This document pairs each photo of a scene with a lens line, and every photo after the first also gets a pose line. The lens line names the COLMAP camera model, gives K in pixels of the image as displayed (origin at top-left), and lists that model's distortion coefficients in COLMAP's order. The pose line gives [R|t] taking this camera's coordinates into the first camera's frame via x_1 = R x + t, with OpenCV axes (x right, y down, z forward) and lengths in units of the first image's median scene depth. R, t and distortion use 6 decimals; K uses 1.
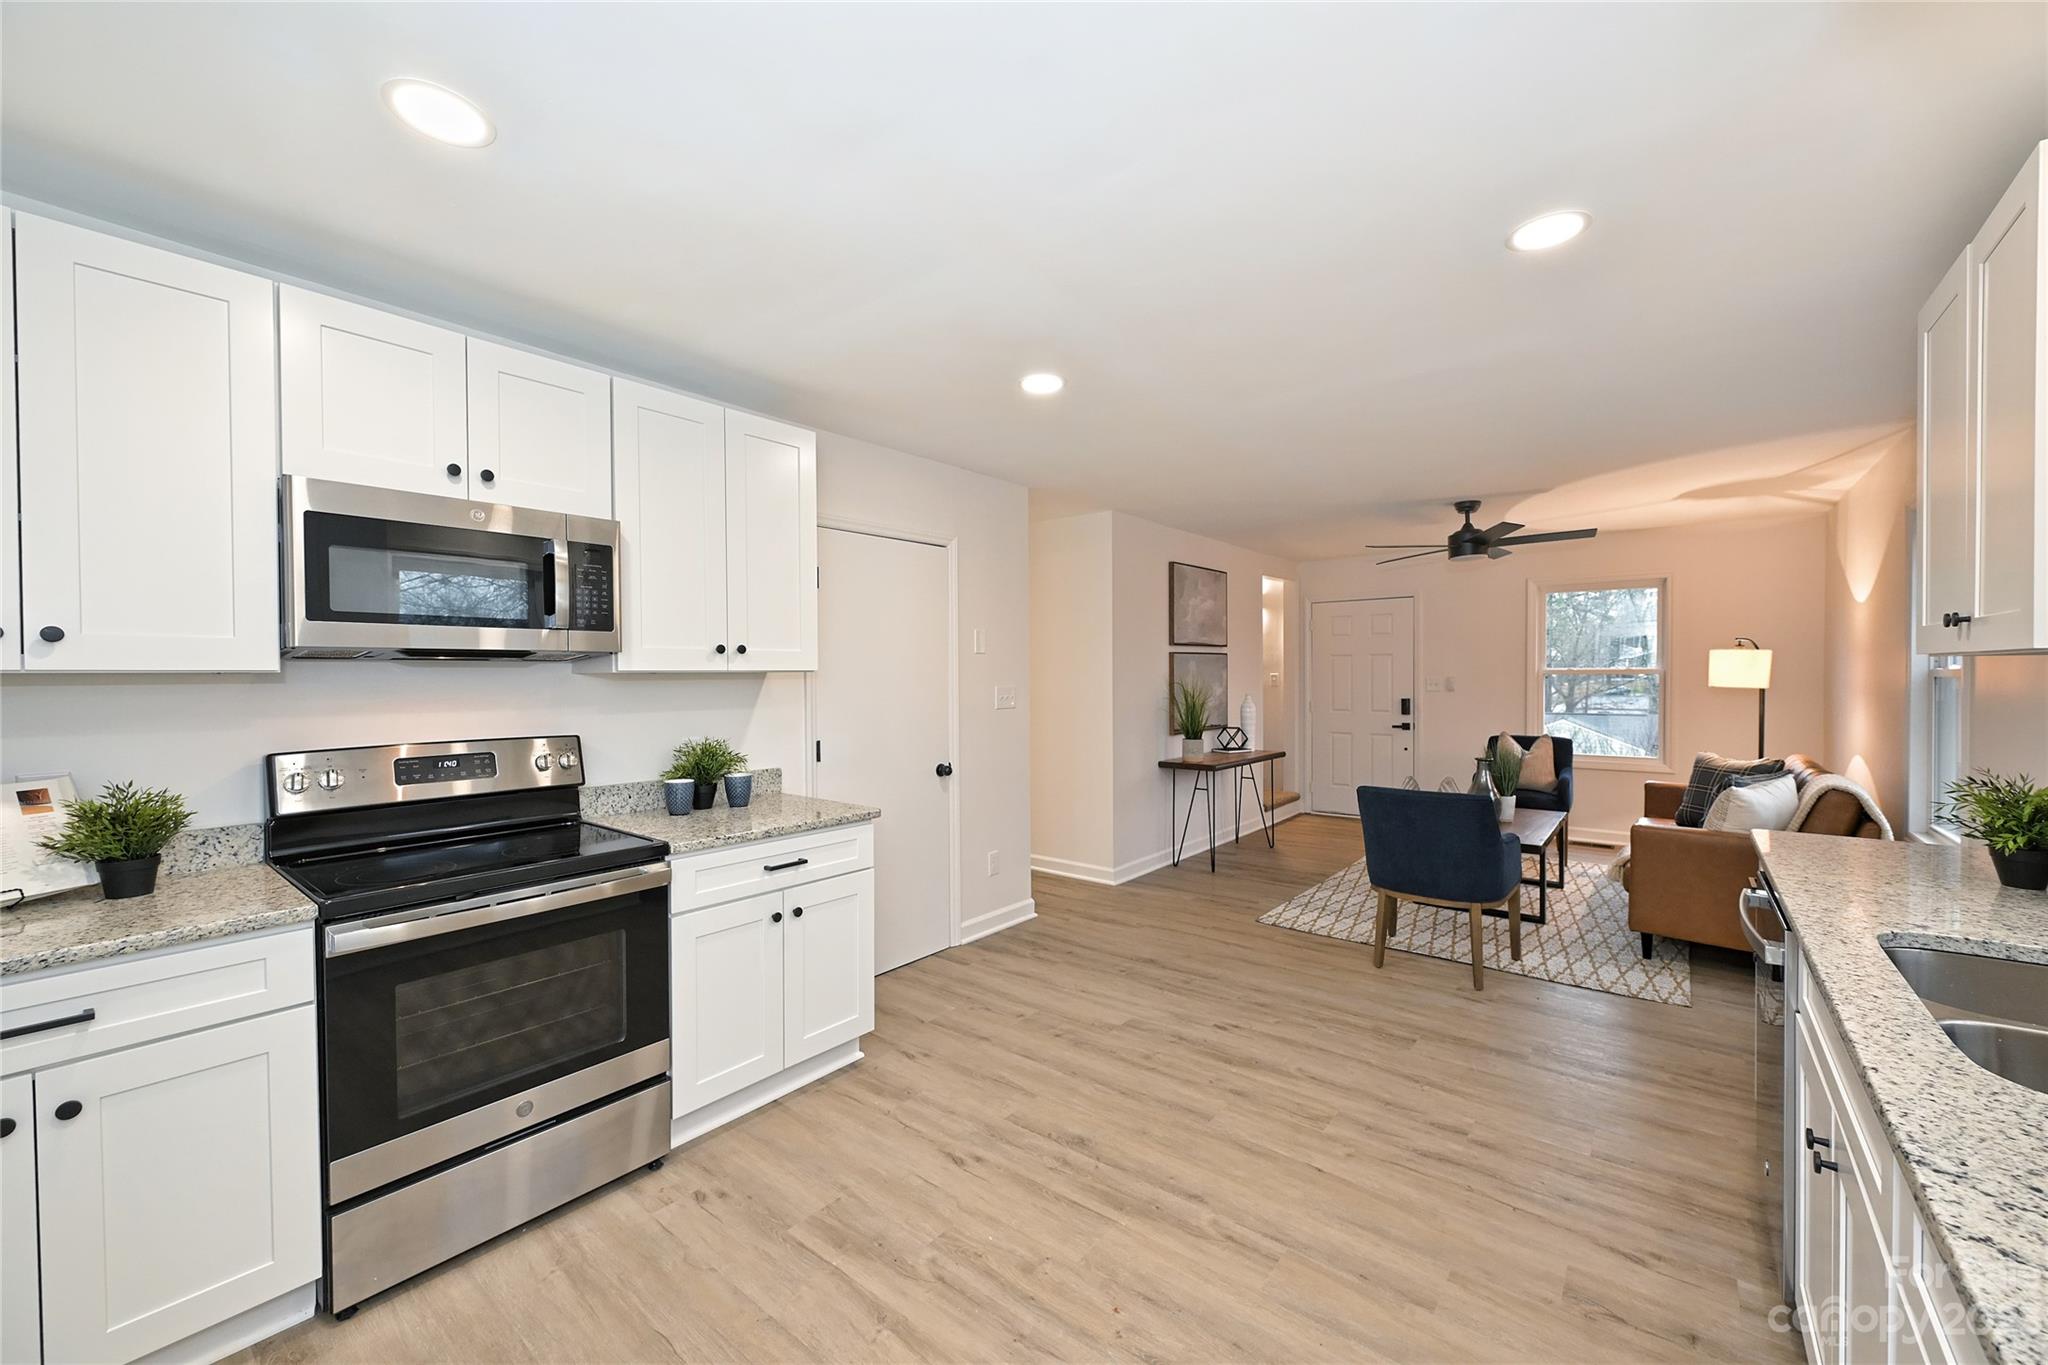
lens RADIAL K [[810.7, 0, 1015.9], [0, 810.7, 686.2], [0, 0, 1]] dist [0.002838, -0.000357]
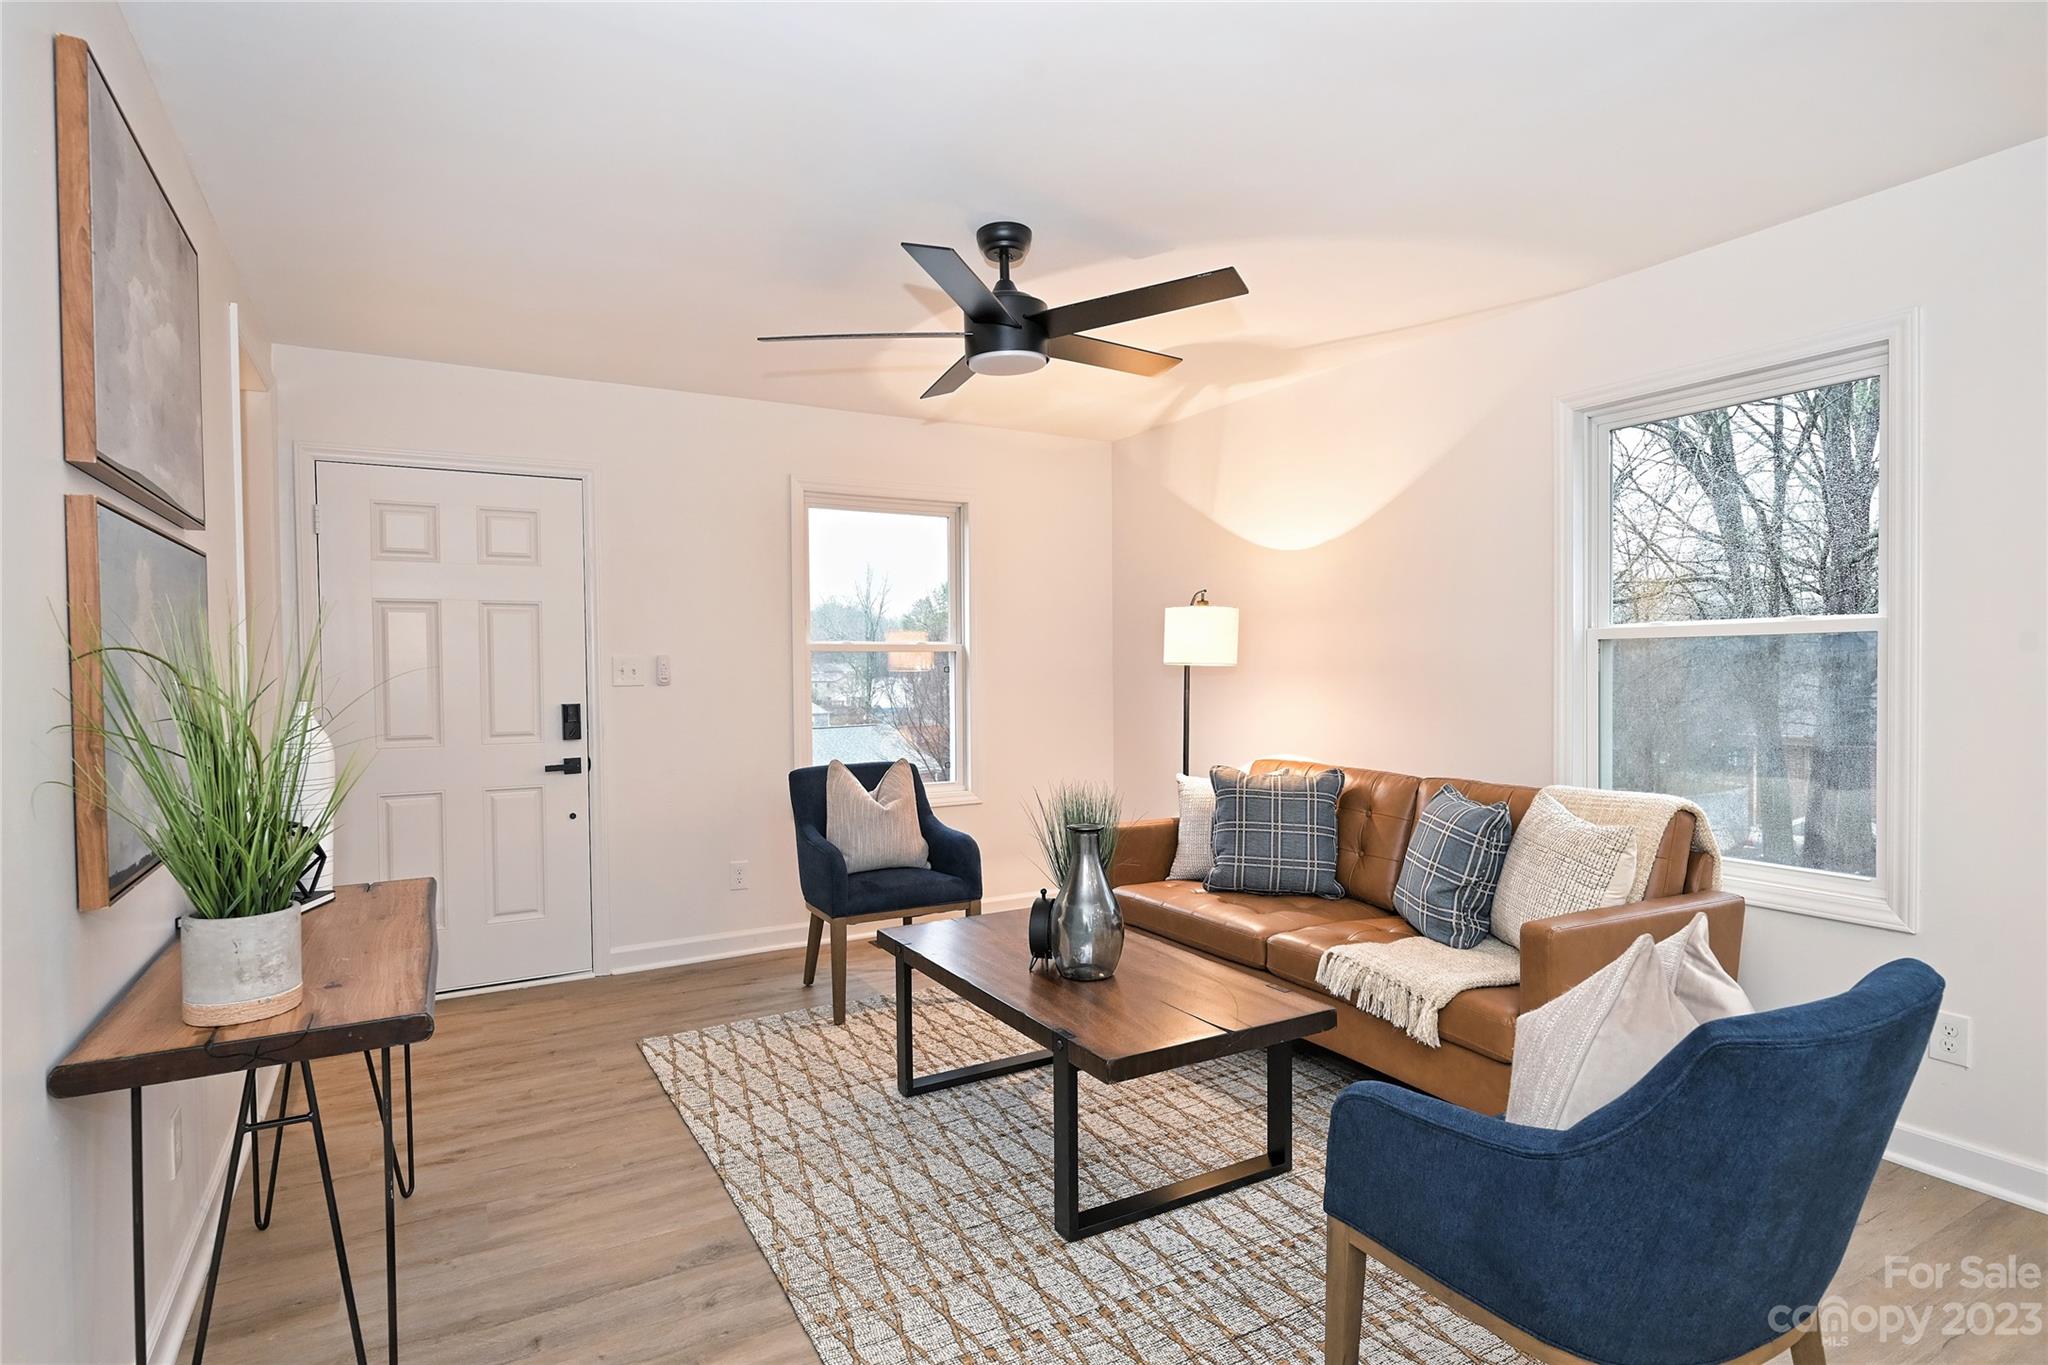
lens RADIAL K [[1052.2, 0, 1027.4], [0, 1052.2, 686.8], [0, 0, 1]] dist [-0.000329, -0.000826]
pose [[0.356424, -0.015829, 0.934190, 0.062645], [0.021806, 0.999725, 0.008620, 0.014944], [-0.934070, 0.017299, 0.356671, 1.333467]]
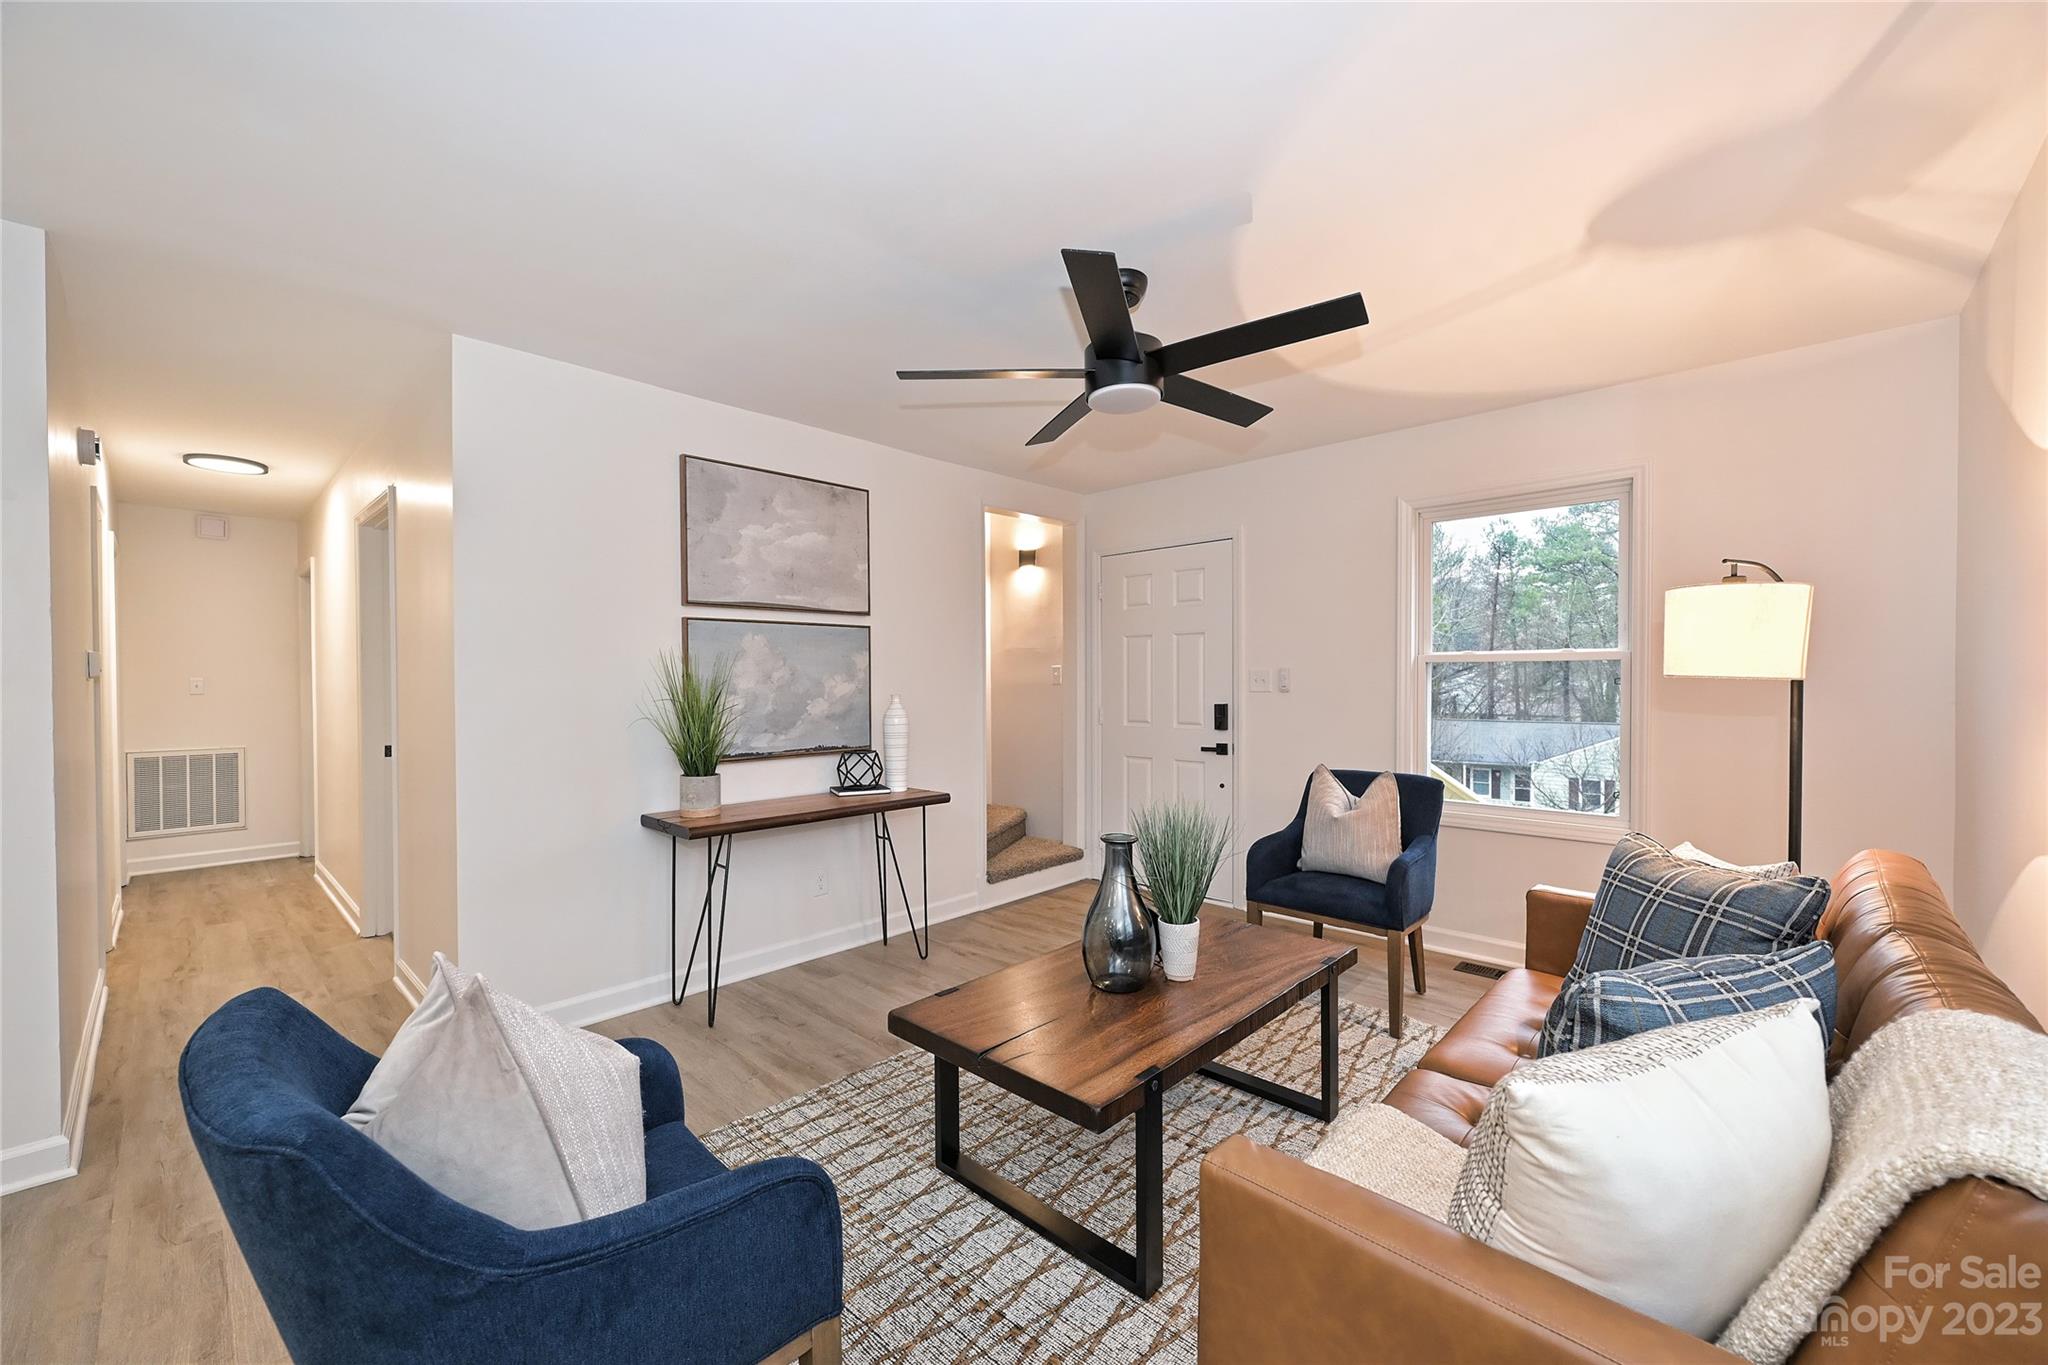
lens RADIAL K [[810.7, 0, 1011.9], [0, 810.7, 683.4], [0, 0, 1]] dist [0.002838, -0.000357]
pose [[0.996581, 0.002171, -0.082592, 0.894437], [-0.003106, 0.999933, -0.011188, 0.016990], [0.082563, 0.011406, 0.996521, 0.893001]]
